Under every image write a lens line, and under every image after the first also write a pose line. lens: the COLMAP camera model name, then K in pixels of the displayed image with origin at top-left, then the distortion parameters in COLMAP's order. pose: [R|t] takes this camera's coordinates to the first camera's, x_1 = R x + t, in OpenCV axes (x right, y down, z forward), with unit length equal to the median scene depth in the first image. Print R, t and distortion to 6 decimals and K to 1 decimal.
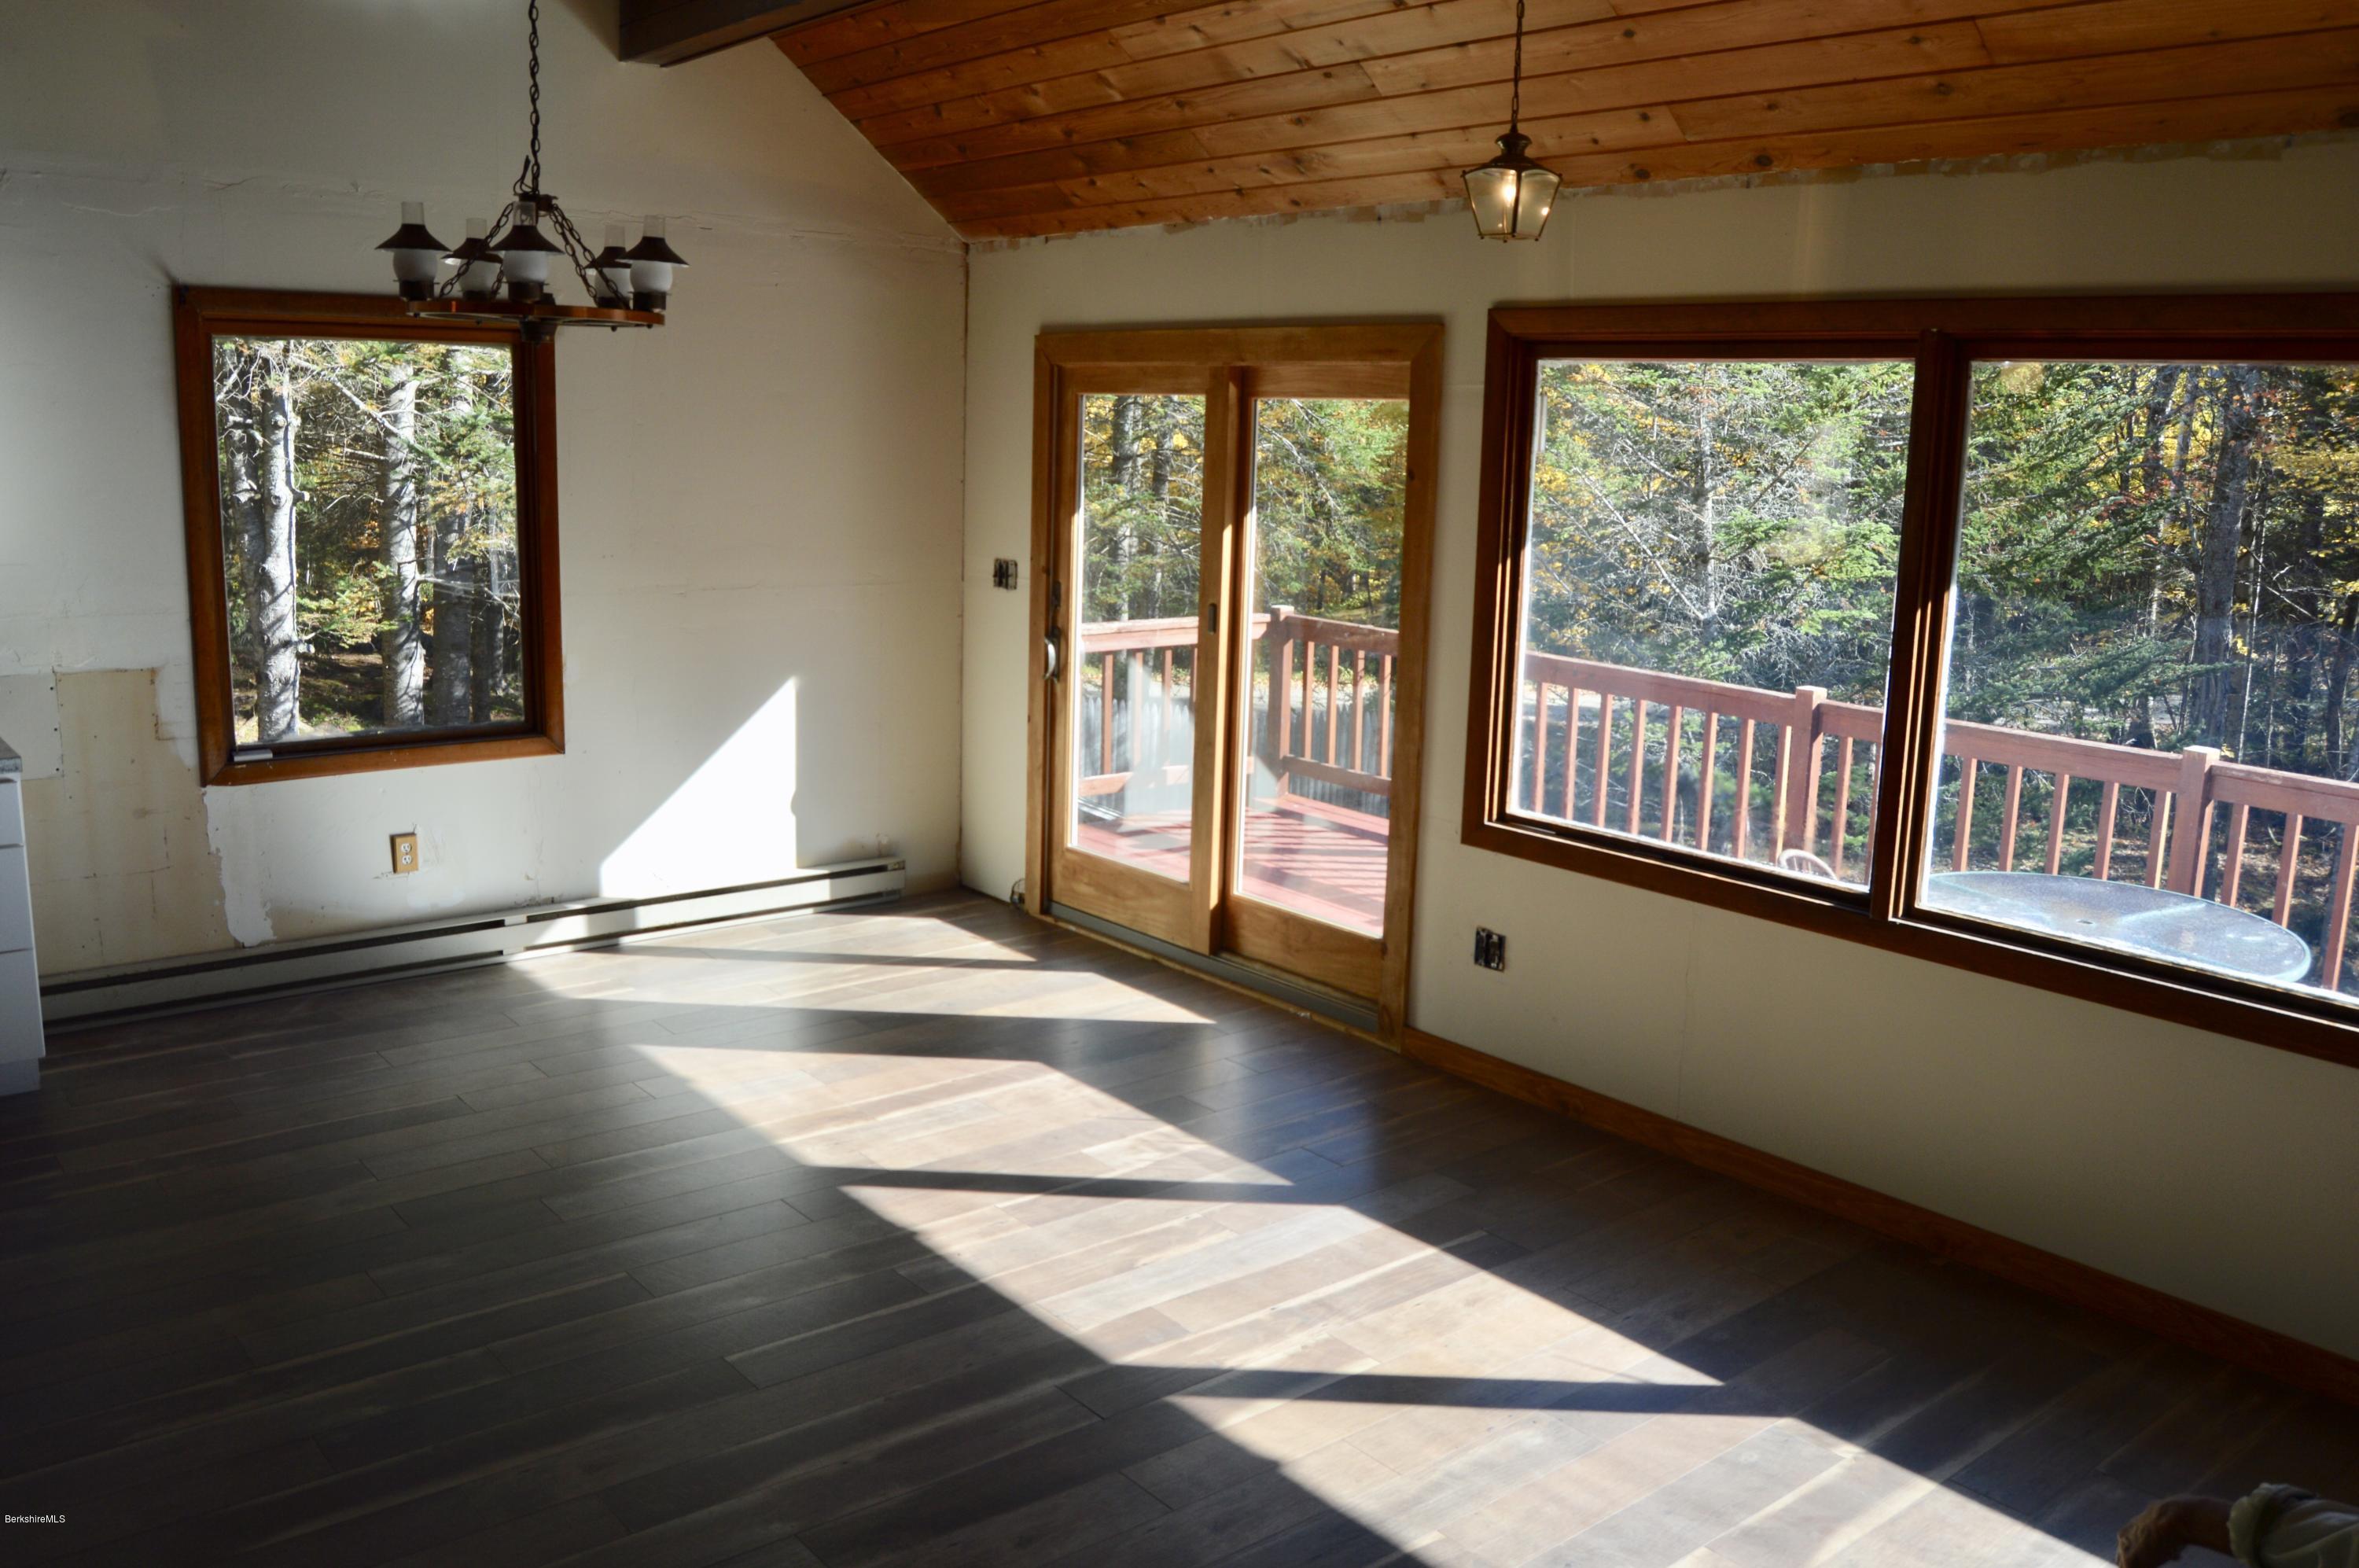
lens RADIAL K [[1888.6, 0, 1185.7], [0, 1888.6, 780.4], [0, 0, 1]] dist [-0.094687, 0.038267]
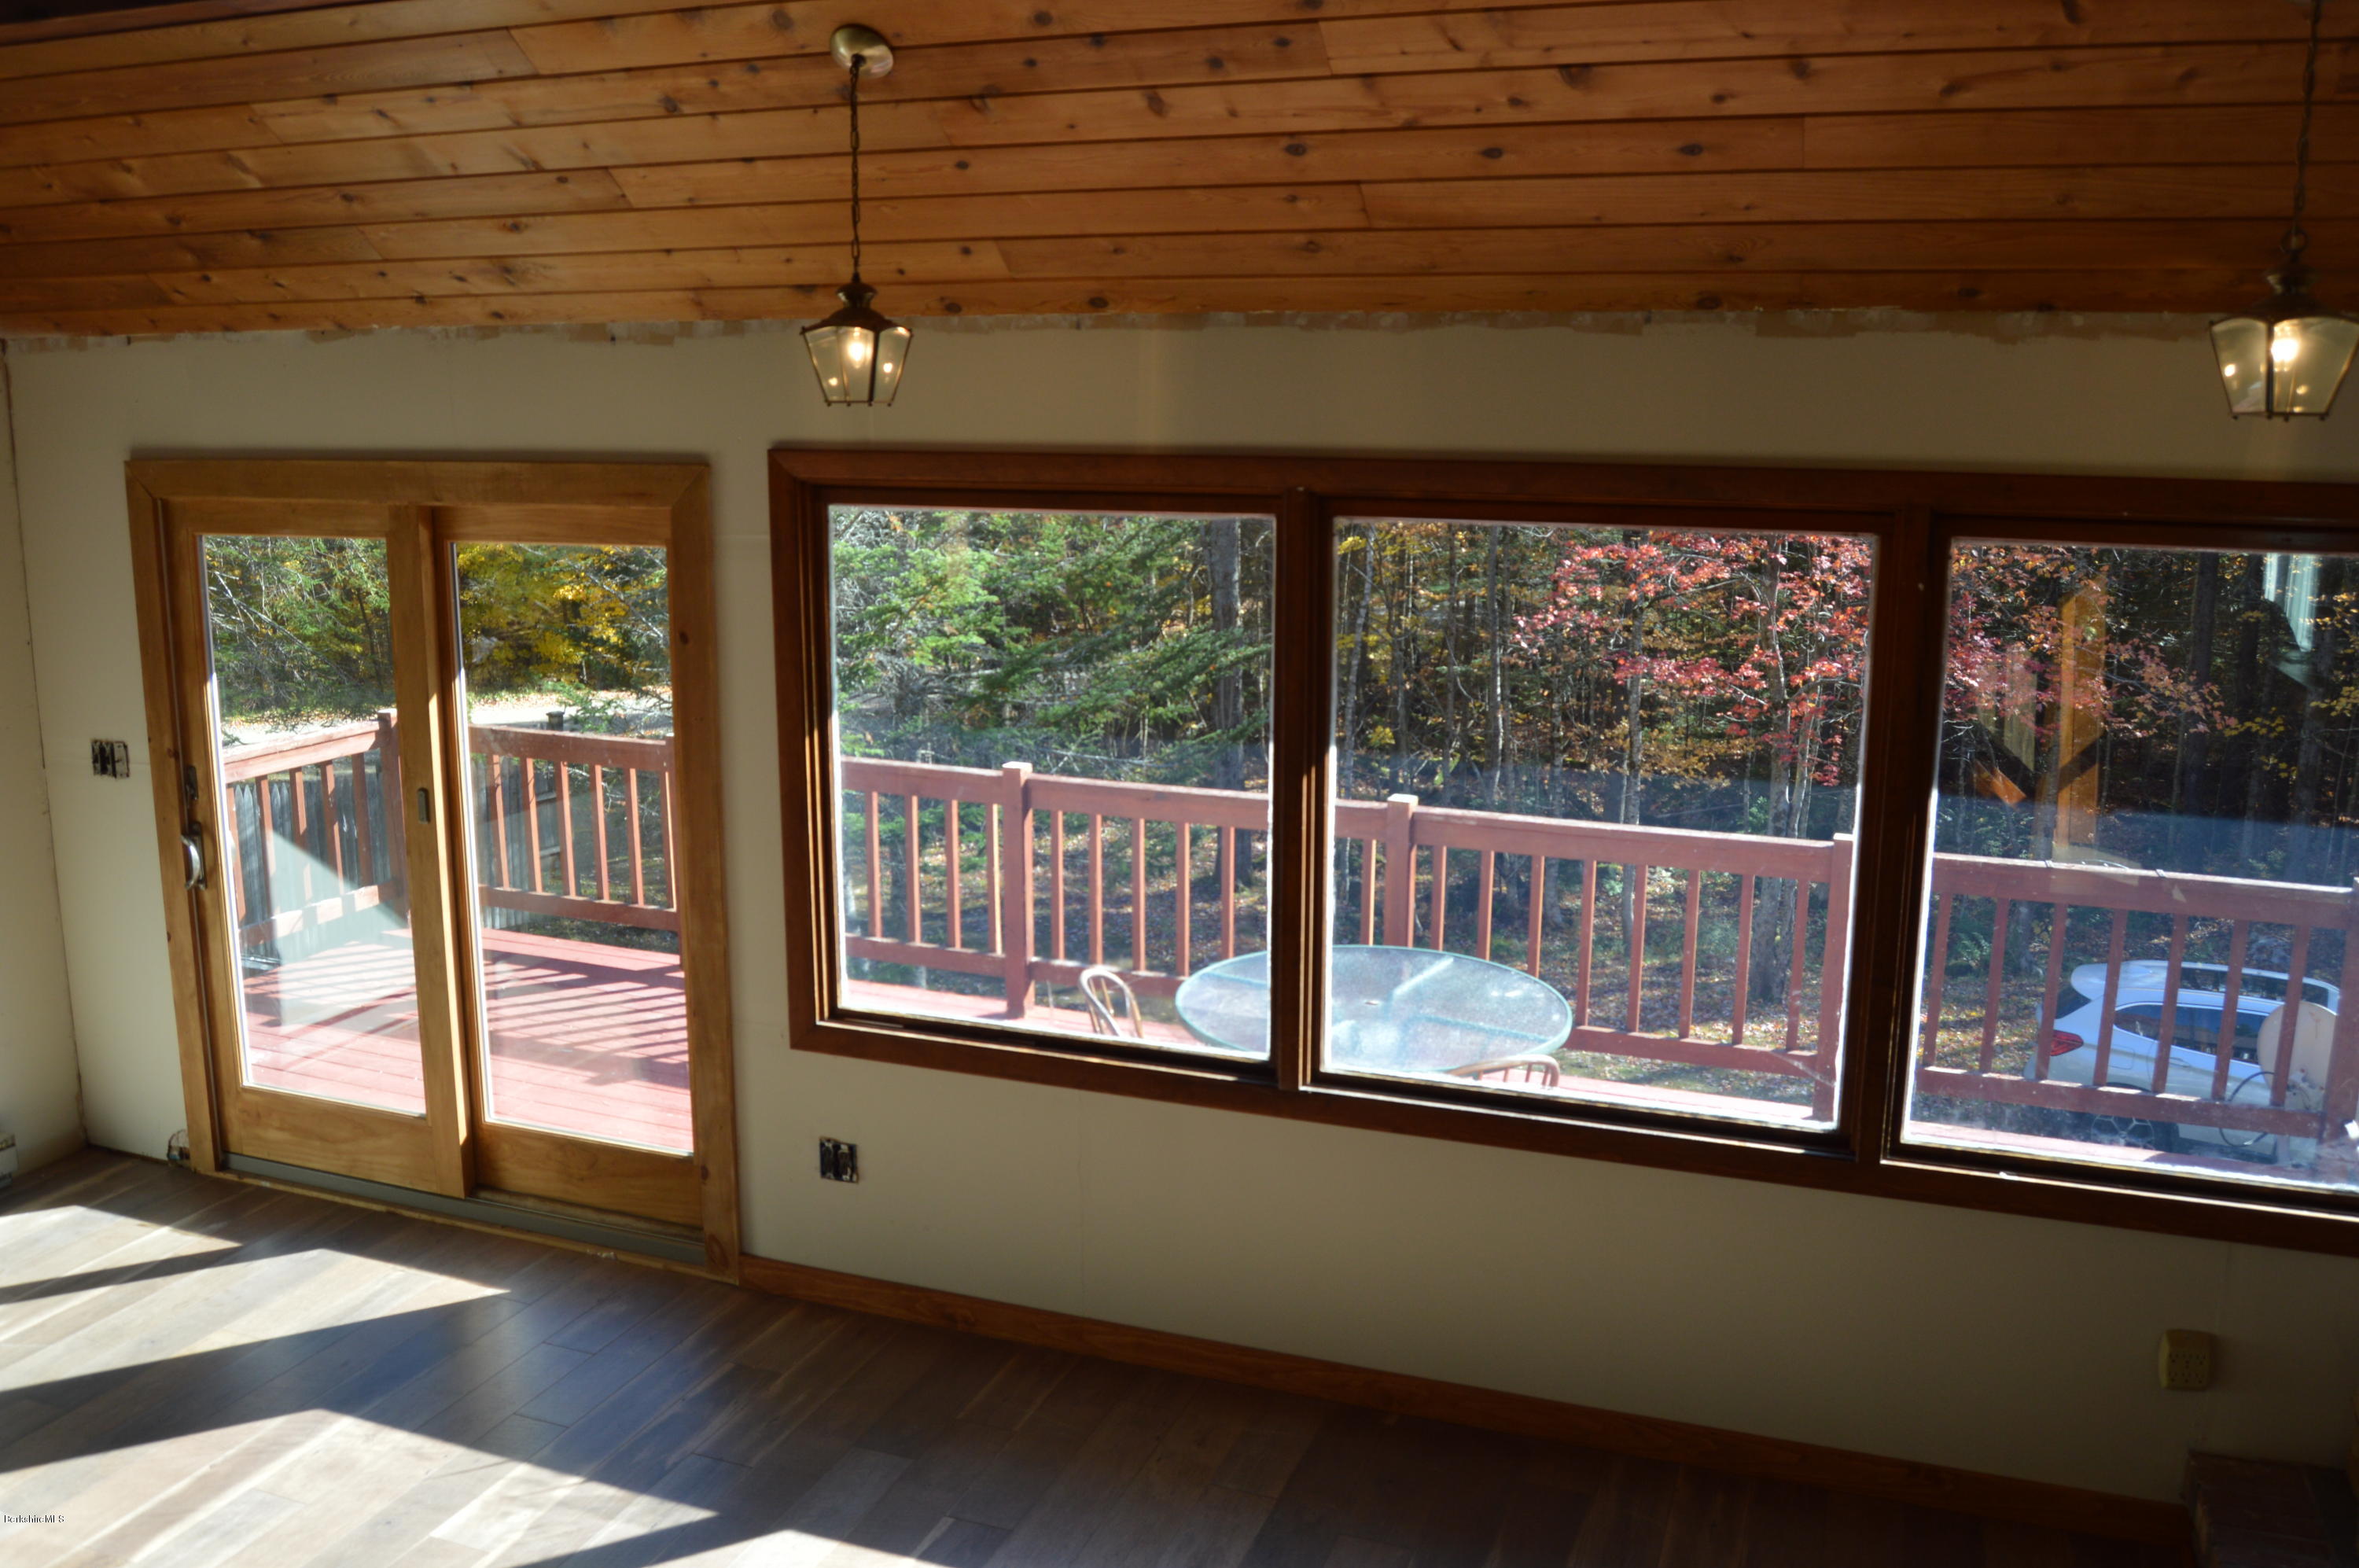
lens RADIAL K [[1888.6, 0, 1185.7], [0, 1888.6, 780.4], [0, 0, 1]] dist [-0.094687, 0.038267]
pose [[0.863199, -0.117917, 0.490901, -0.110480], [0.111277, 0.992866, 0.042823, -0.107619], [-0.492449, 0.017661, 0.870162, 0.137858]]
